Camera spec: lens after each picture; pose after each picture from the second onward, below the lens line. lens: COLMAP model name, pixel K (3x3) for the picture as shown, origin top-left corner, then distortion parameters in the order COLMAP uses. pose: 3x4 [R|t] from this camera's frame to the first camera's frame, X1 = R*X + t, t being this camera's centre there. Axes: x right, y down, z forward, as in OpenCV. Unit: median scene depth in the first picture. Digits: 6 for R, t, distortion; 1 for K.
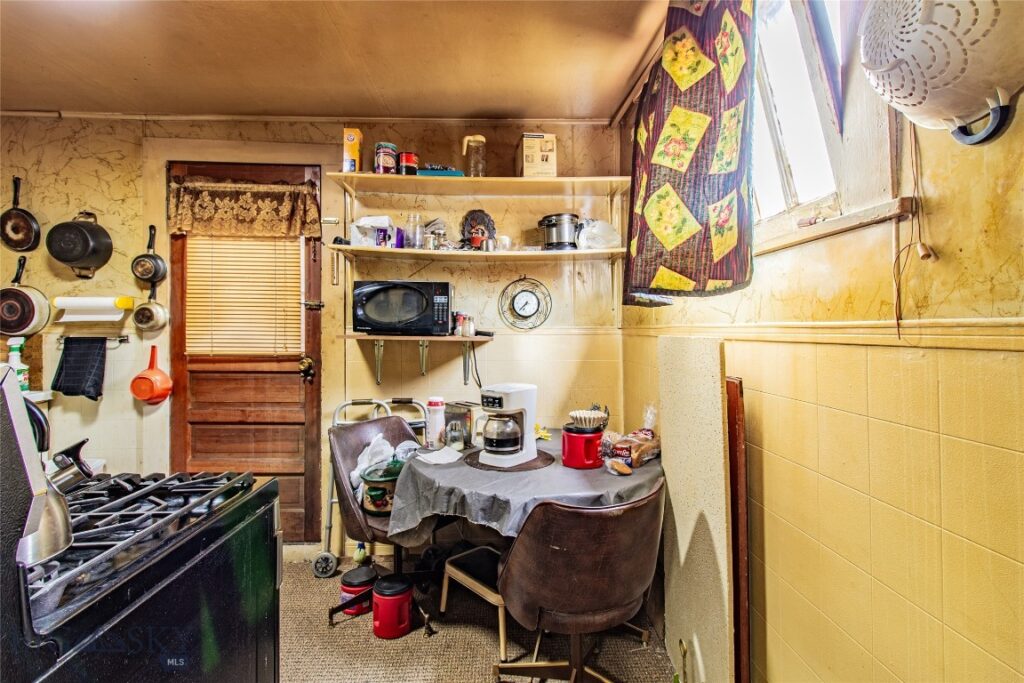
lens RADIAL K [[483.2, 0, 513.0], [0, 483.2, 339.5], [0, 0, 1]] dist [0.002167, 0.000180]
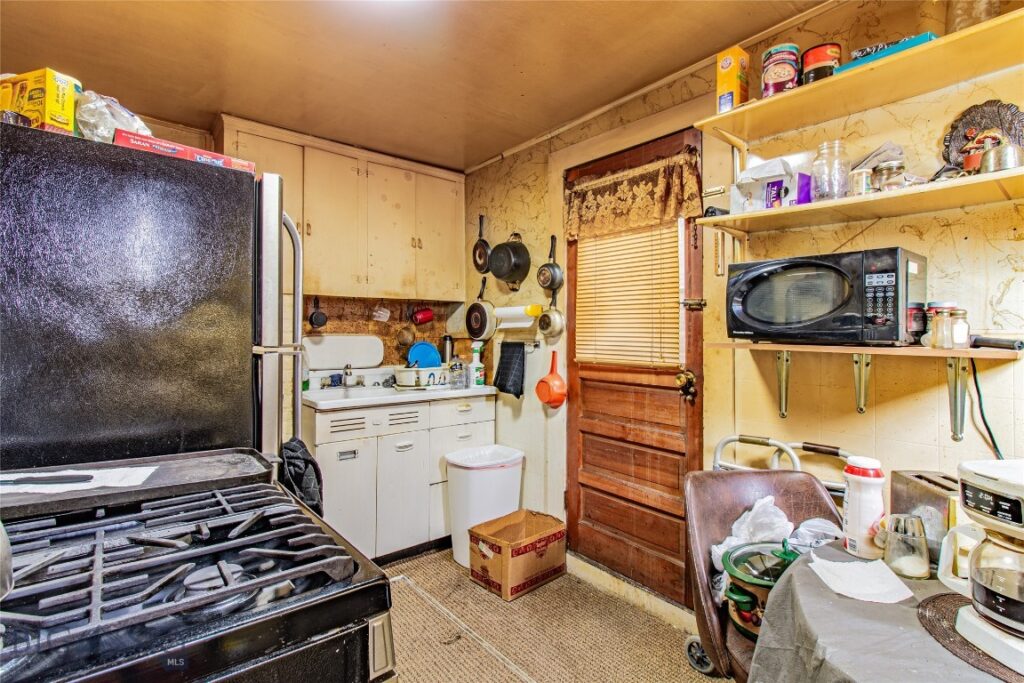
lens RADIAL K [[483.2, 0, 519.3], [0, 483.2, 330.1], [0, 0, 1]] dist [0.002167, 0.000180]
pose [[0.616361, -0.008668, -0.787416, 0.026980], [-0.024609, 0.999239, -0.030263, 0.001248], [0.787079, 0.038031, 0.615678, 0.307473]]
